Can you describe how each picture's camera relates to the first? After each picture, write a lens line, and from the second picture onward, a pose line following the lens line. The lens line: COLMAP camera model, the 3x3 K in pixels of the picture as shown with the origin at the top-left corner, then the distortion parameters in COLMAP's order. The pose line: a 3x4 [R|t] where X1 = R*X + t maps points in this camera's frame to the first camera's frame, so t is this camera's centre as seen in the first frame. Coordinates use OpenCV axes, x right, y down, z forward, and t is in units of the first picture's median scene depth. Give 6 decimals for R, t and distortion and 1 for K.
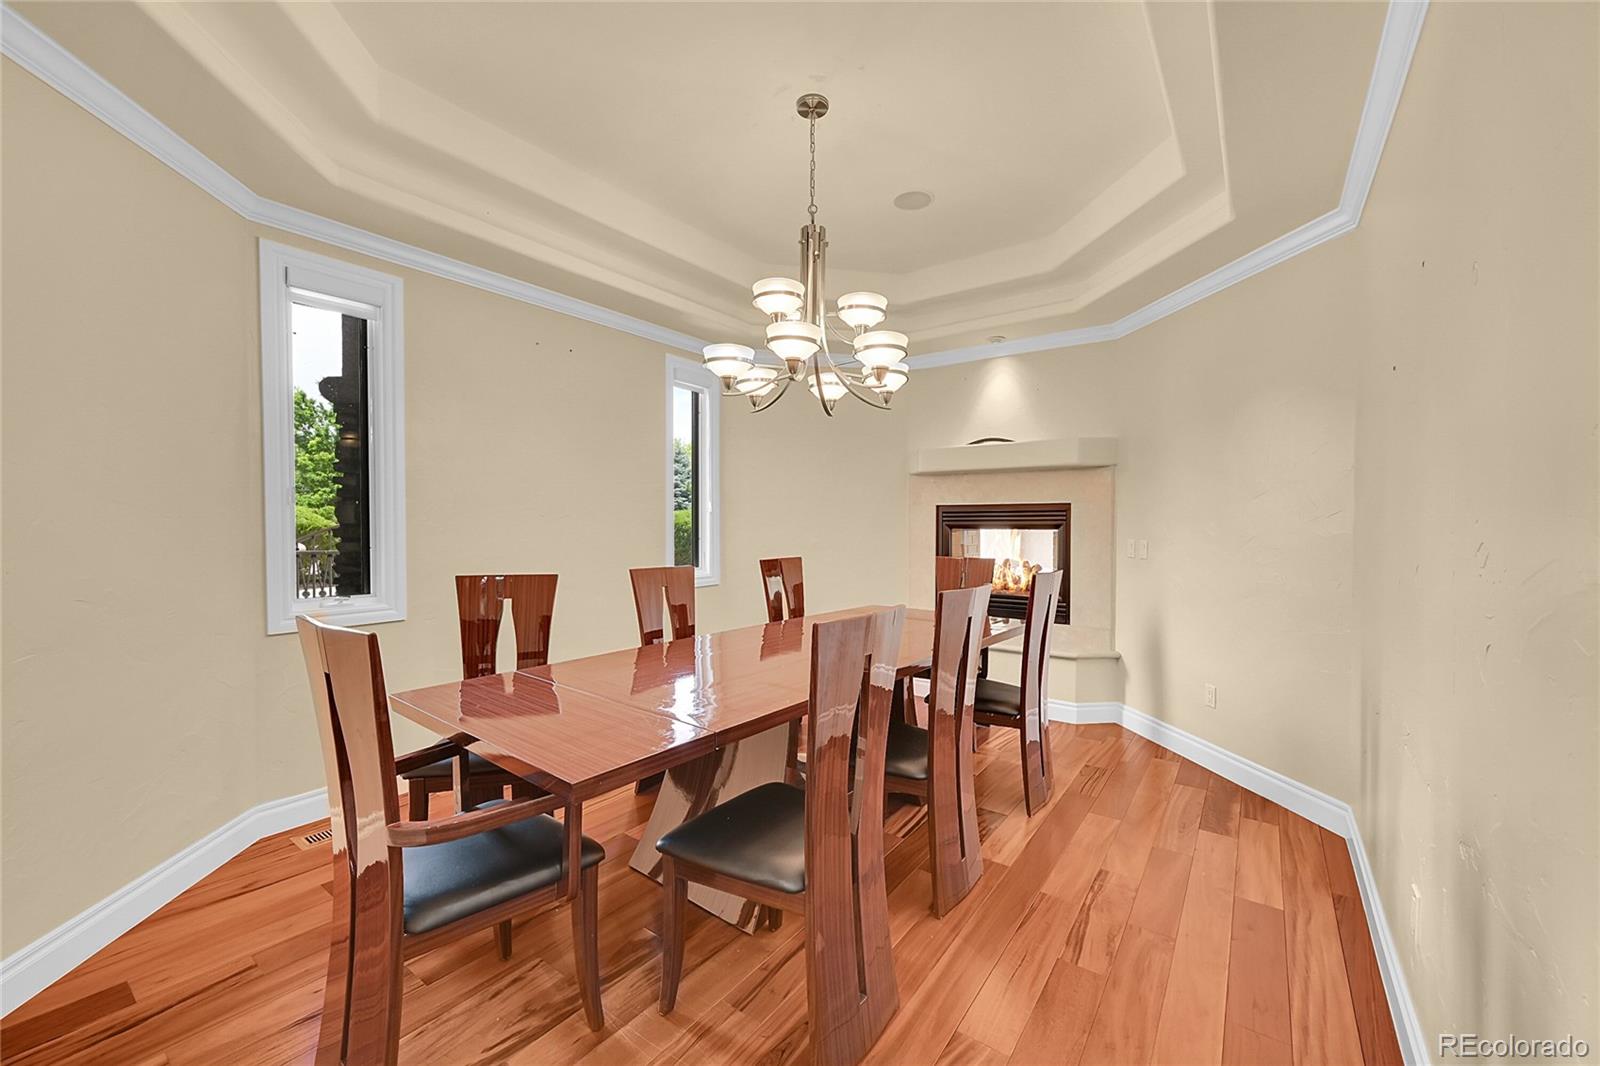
lens RADIAL K [[620.6, 0, 798.5], [0, 620.6, 530.8], [0, 0, 1]] dist [0.001034, -0.000028]
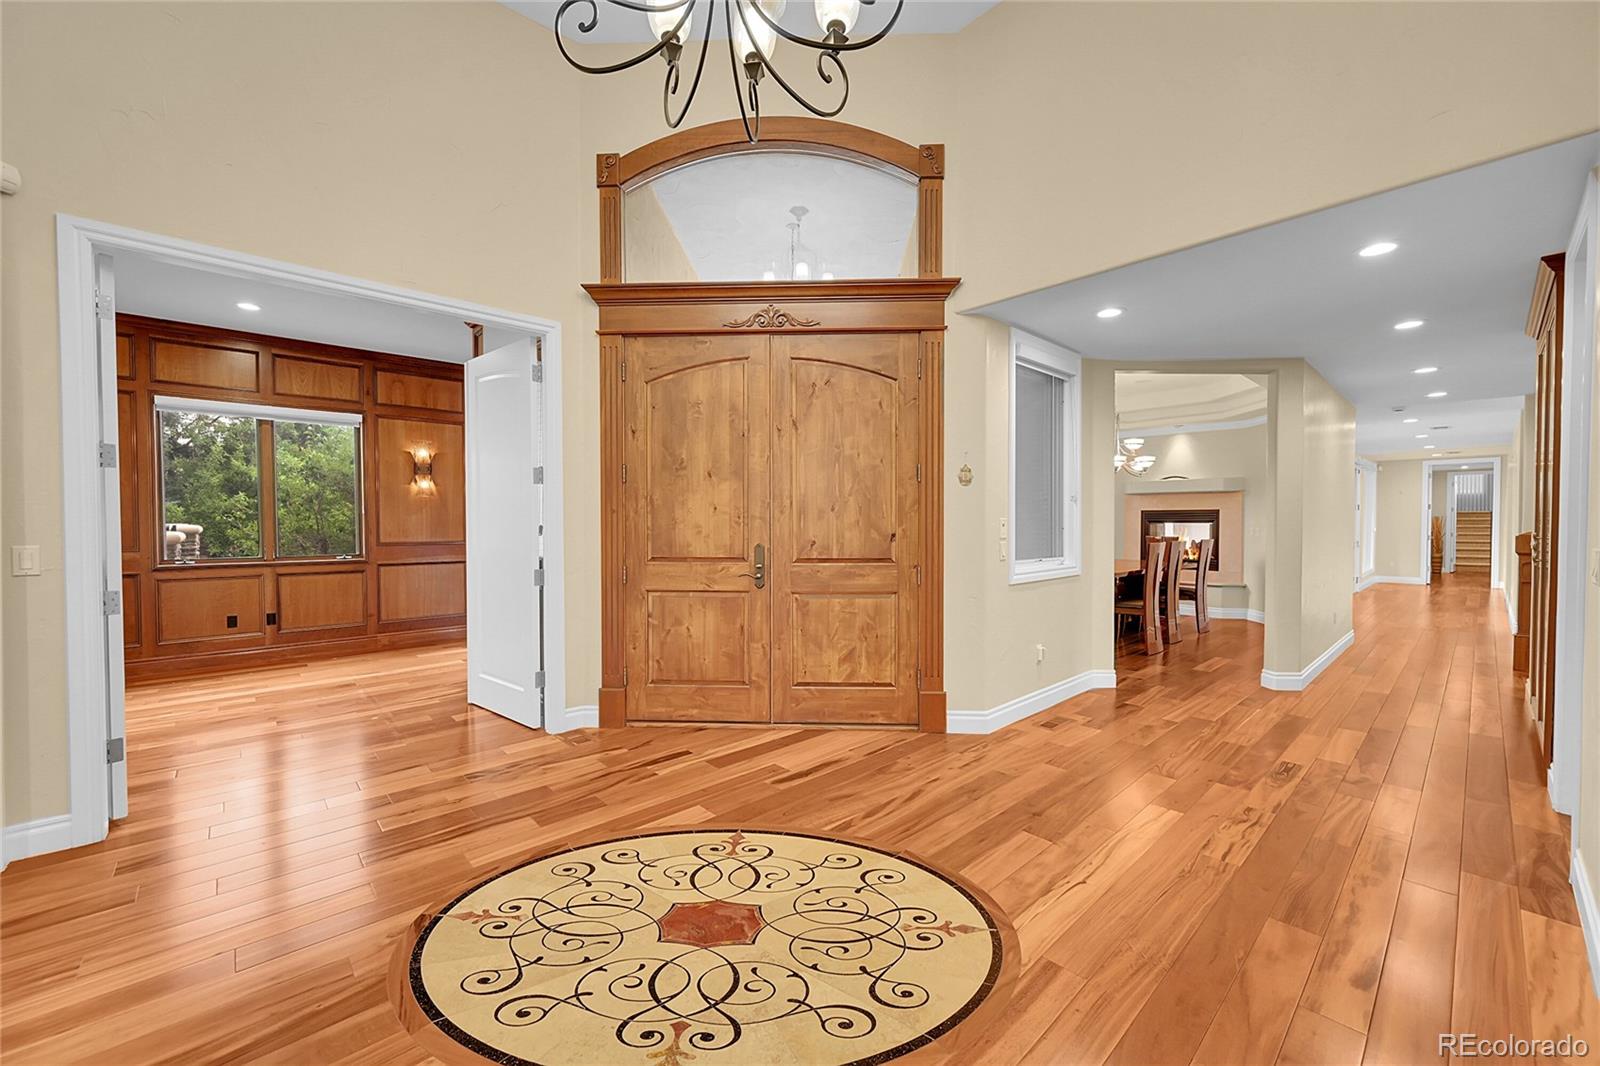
lens RADIAL K [[620.6, 0, 800.0], [0, 620.6, 534.4], [0, 0, 1]] dist [0.001034, -0.000028]
pose [[0.982285, -0.002924, -0.187371, -0.523061], [0.005069, 0.999927, 0.010970, 0.007227], [0.187325, -0.011726, 0.982228, -1.242532]]
